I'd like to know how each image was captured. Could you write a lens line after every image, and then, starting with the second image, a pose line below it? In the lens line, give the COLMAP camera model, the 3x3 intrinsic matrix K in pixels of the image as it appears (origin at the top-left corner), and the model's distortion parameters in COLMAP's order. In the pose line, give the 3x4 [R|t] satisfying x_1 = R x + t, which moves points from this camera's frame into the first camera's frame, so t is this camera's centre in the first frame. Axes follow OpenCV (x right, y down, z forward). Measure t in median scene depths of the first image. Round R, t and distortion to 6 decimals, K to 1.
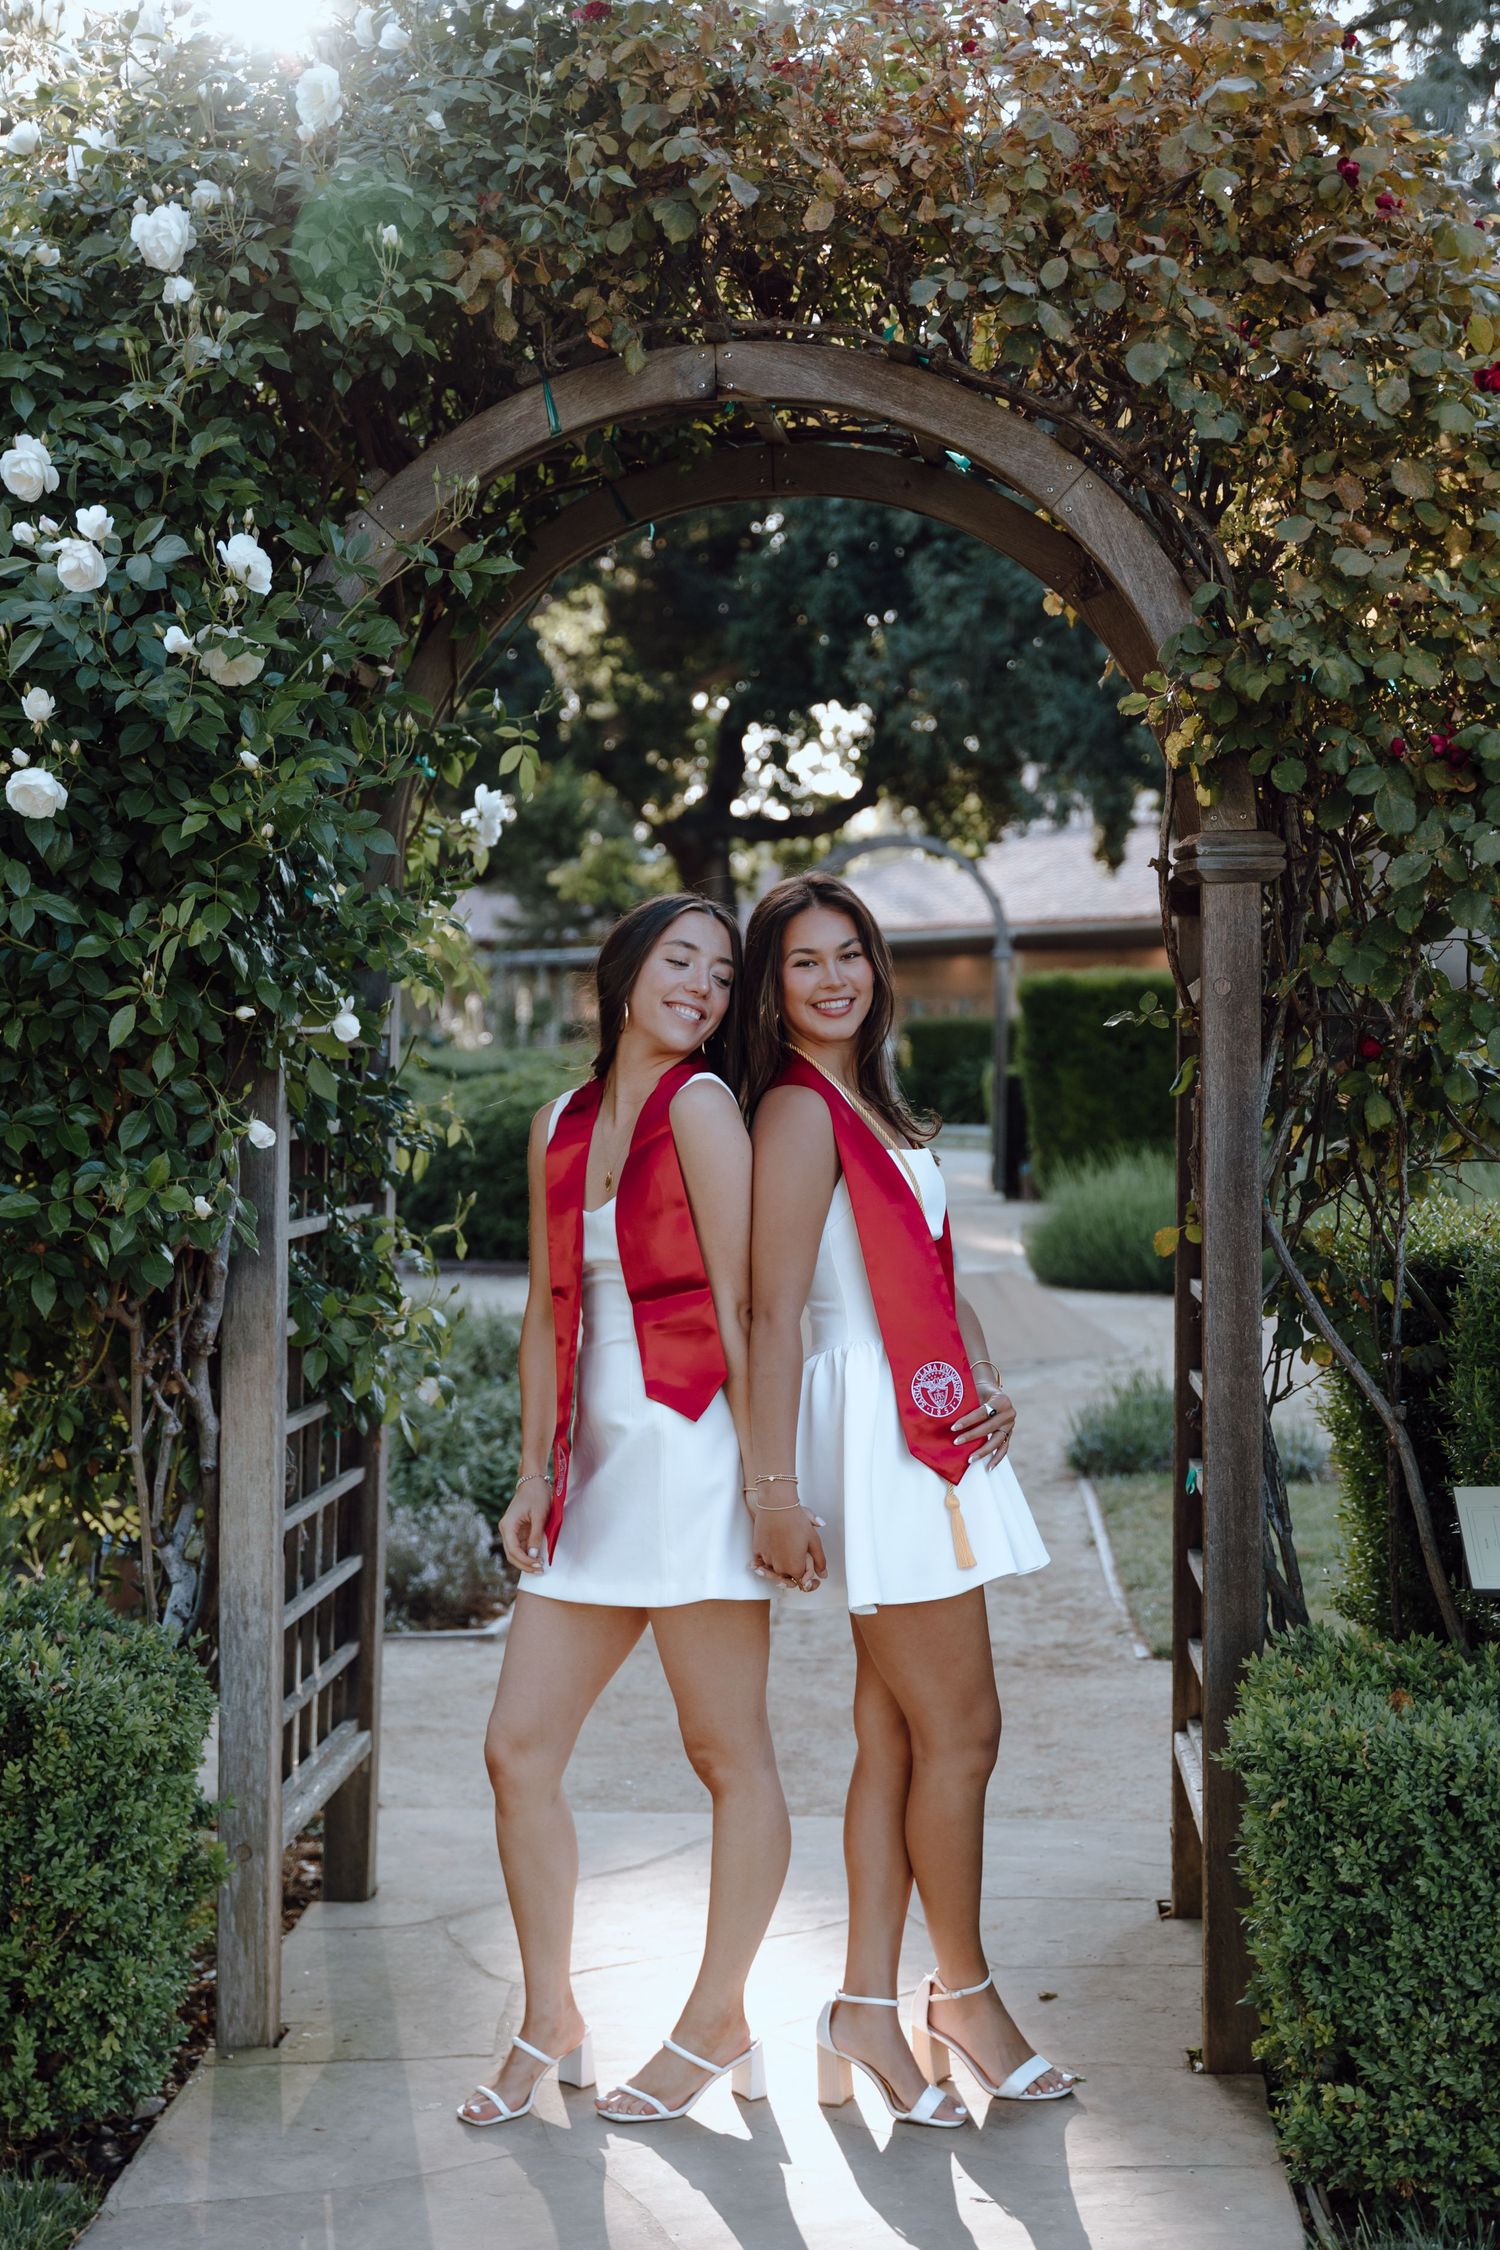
lens RADIAL K [[3465.4, 0, 719.1], [0, 3465.4, 1053.7], [0, 0, 1]] dist [-0.002040, 0.000000]
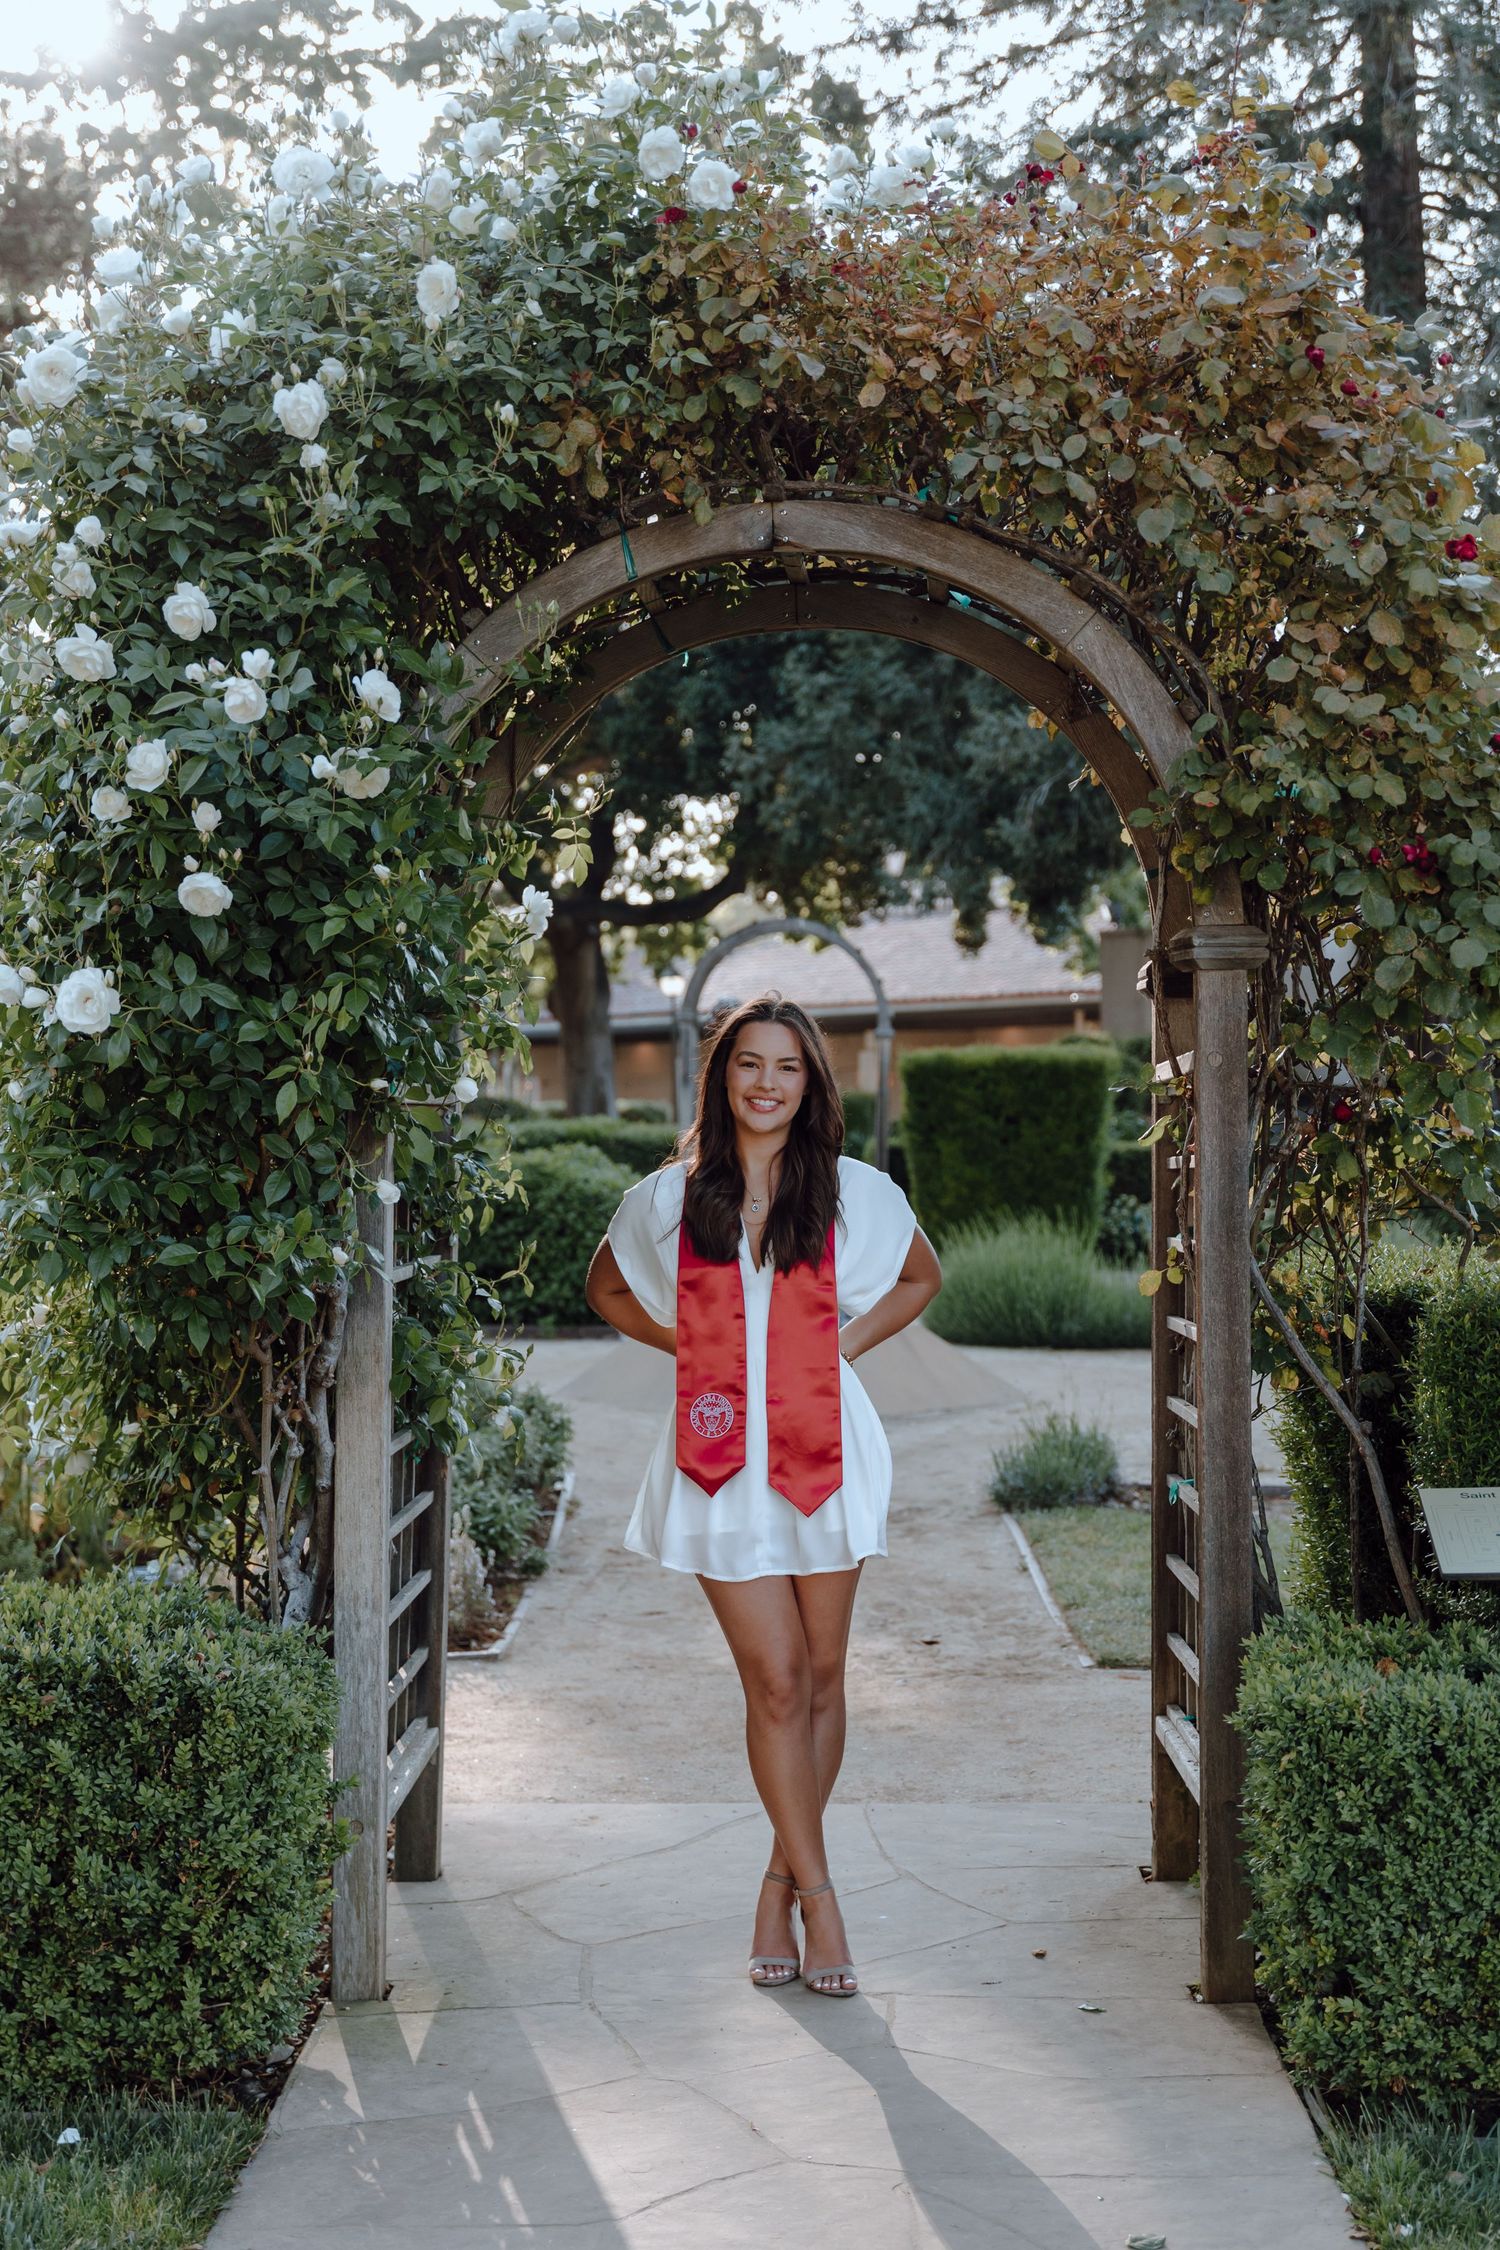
lens RADIAL K [[3358.0, 0, 766.3], [0, 3358.0, 1077.0], [0, 0, 1]] dist [0.026495, 0.000000]
pose [[0.998225, -0.003106, 0.059469, -0.072242], [0.004021, 0.999875, -0.015273, 0.002895], [-0.059415, 0.015485, 0.998113, -0.114766]]
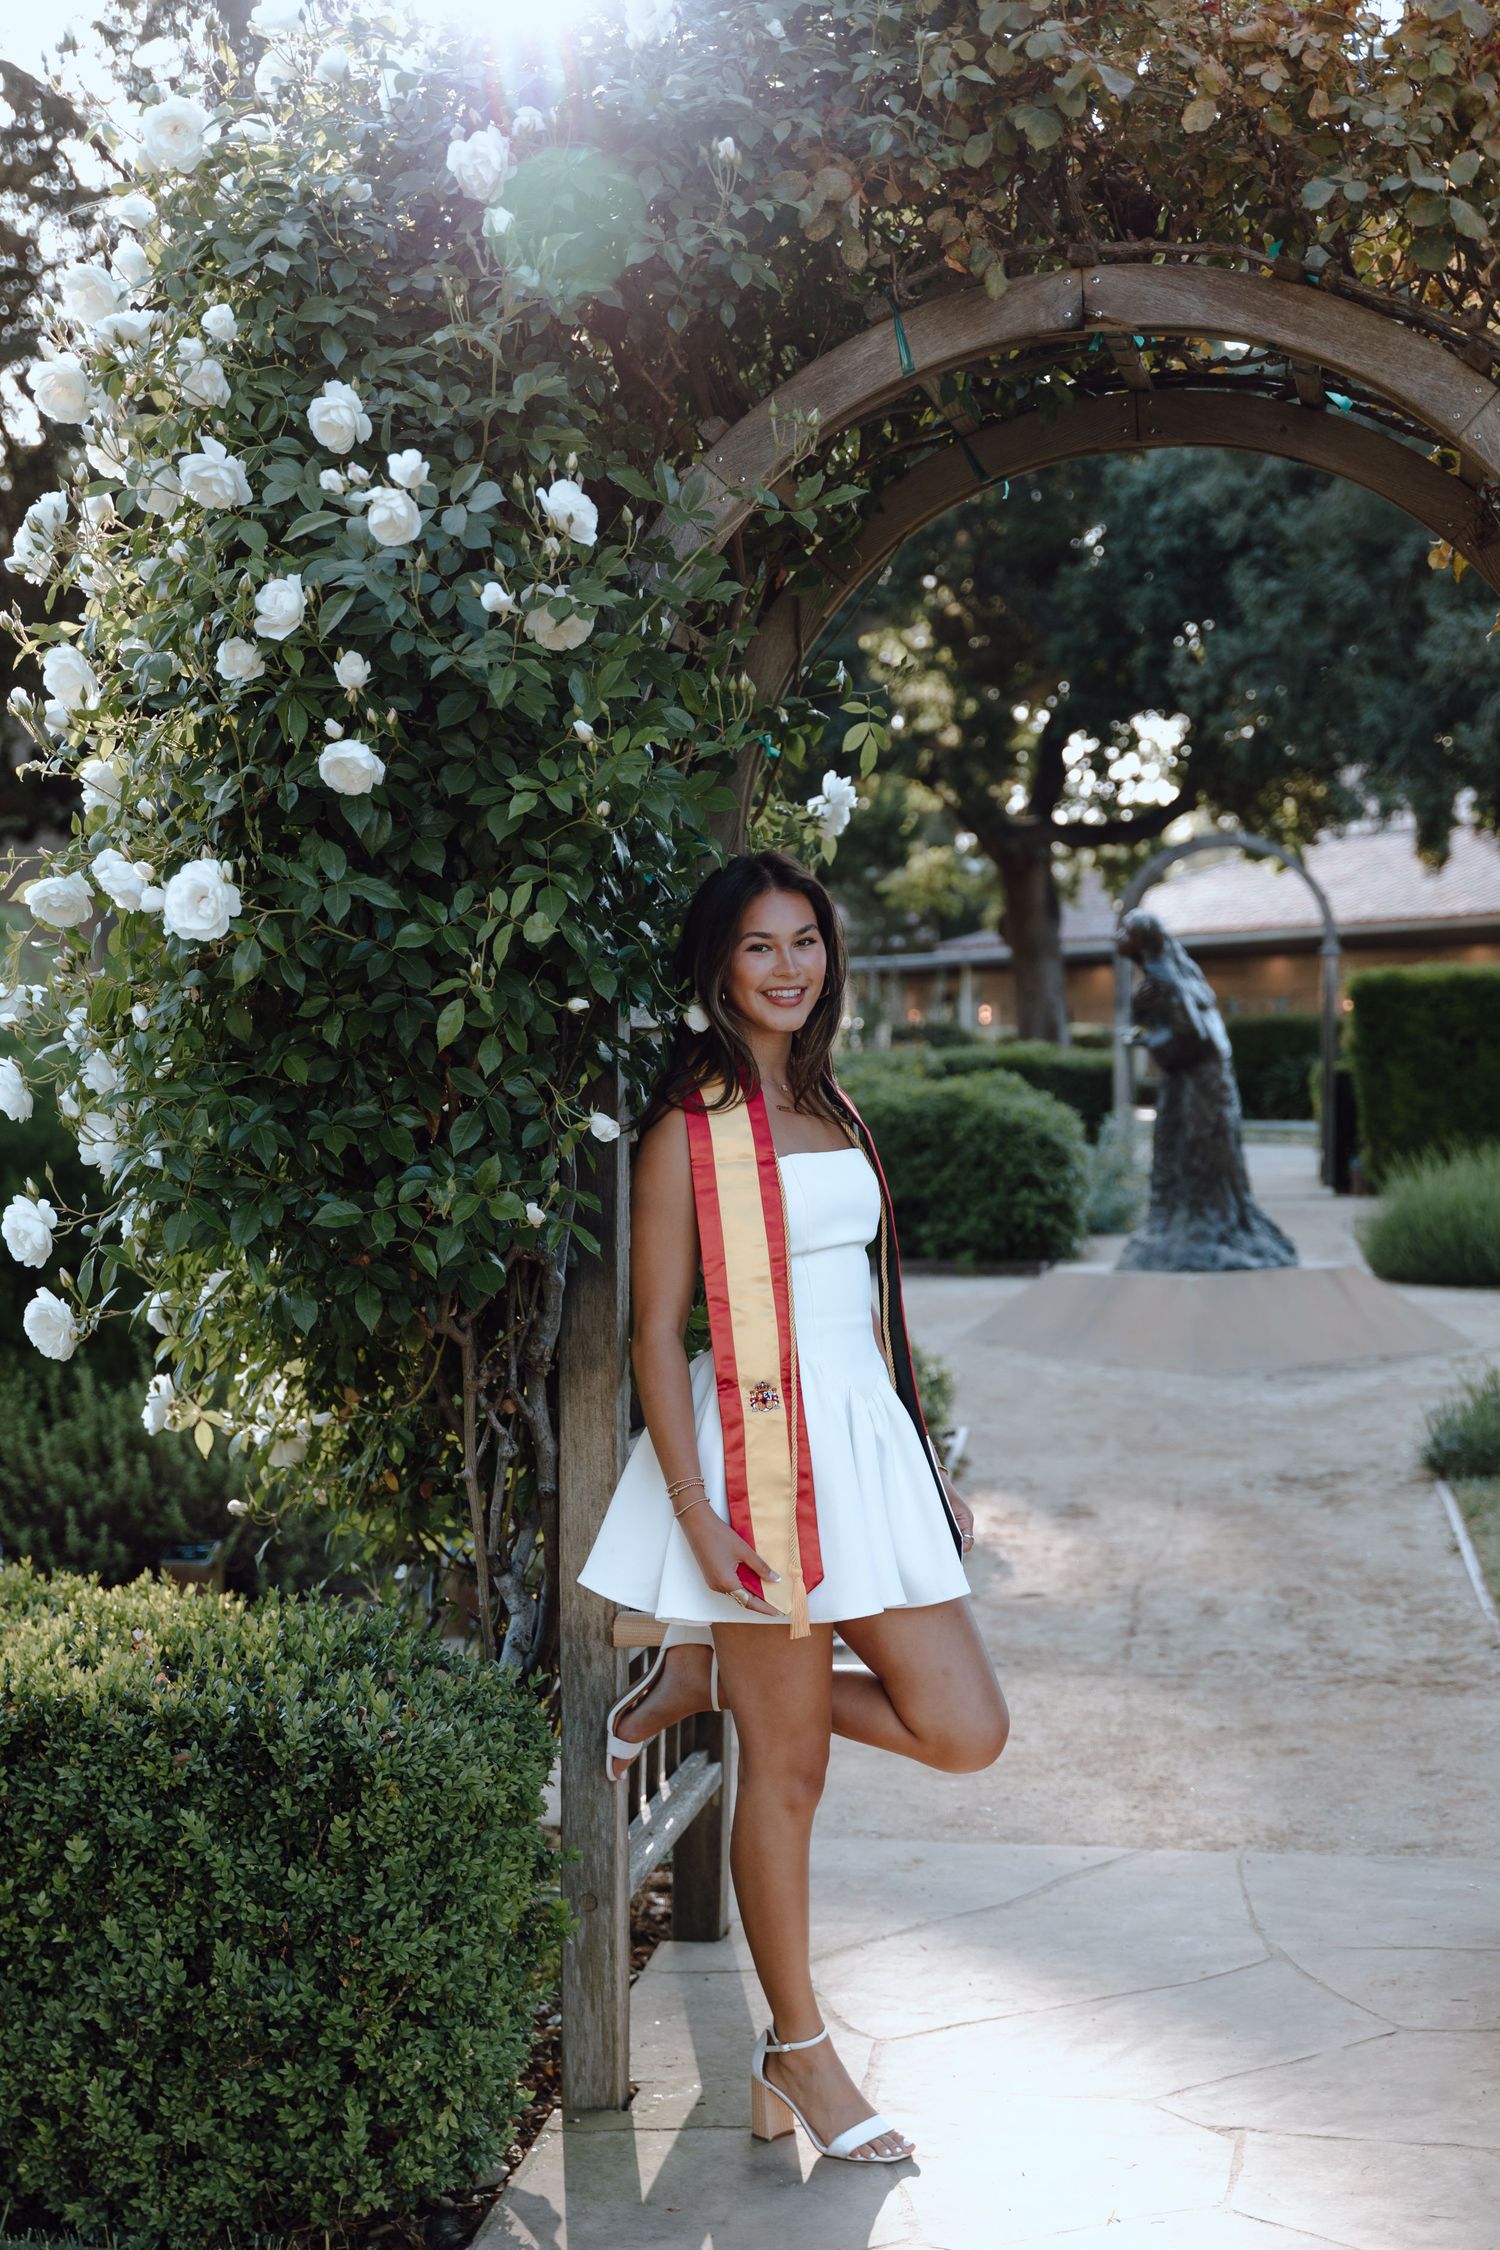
lens RADIAL K [[3298.6, 0, 742.3], [0, 3298.6, 1104.3], [0, 0, 1]] dist [-0.005344, 0.000000]
pose [[0.995912, -0.009464, -0.089834, -0.014580], [0.010763, 0.999844, 0.013985, 0.002847], [0.089688, -0.014895, 0.995859, 0.125977]]
